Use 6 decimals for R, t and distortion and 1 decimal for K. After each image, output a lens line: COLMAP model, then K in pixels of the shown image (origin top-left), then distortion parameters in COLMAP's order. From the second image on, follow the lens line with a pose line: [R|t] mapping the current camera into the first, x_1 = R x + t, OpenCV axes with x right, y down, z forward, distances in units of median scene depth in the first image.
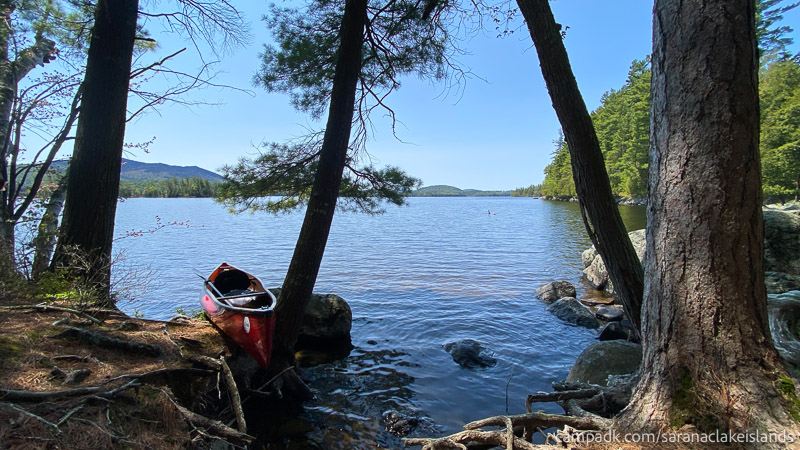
lens RADIAL K [[327.5, 0, 398.7], [0, 327.5, 227.5], [0, 0, 1]] dist [0.025520, -0.020916]
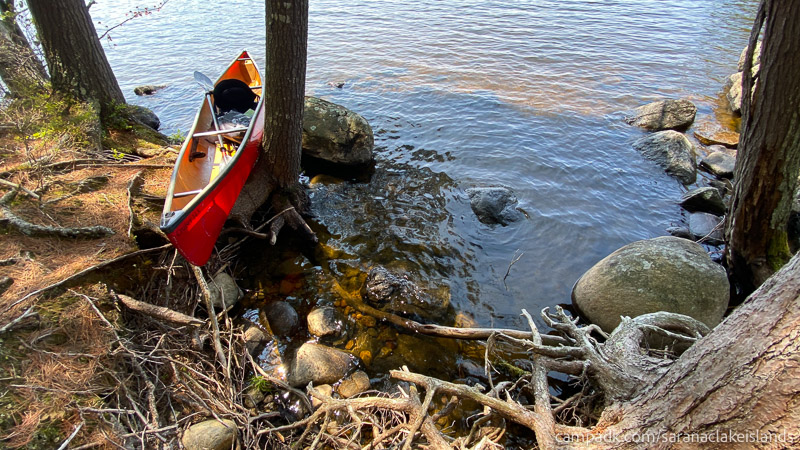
lens RADIAL K [[322.4, 0, 396.2], [0, 322.4, 225.4], [0, 0, 1]] dist [0.023465, -0.020110]
pose [[0.965682, 0.159539, -0.204953, 0.134251], [0.007645, 0.771306, 0.636418, -0.108289], [0.259615, -0.616145, 0.743617, 0.240252]]
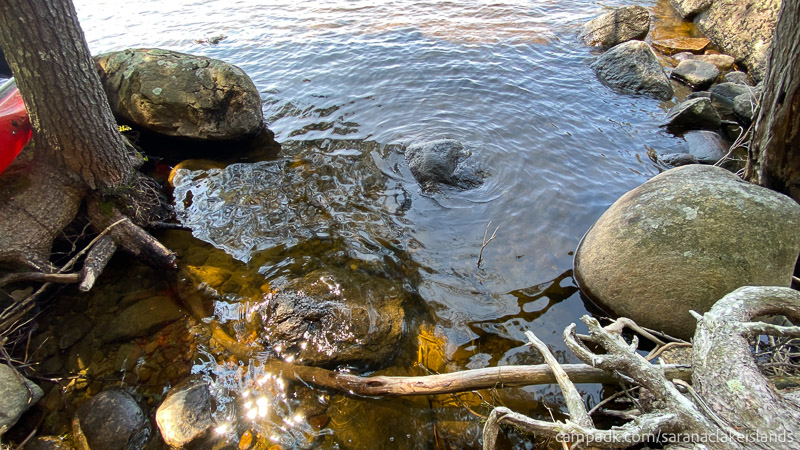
lens RADIAL K [[327.5, 0, 398.7], [0, 327.5, 227.5], [0, 0, 1]] dist [0.025520, -0.020916]
pose [[0.998802, -0.011498, -0.047573, 0.144428], [0.041257, 0.720705, 0.692013, 0.033037], [0.026330, -0.693147, 0.720316, 0.422002]]
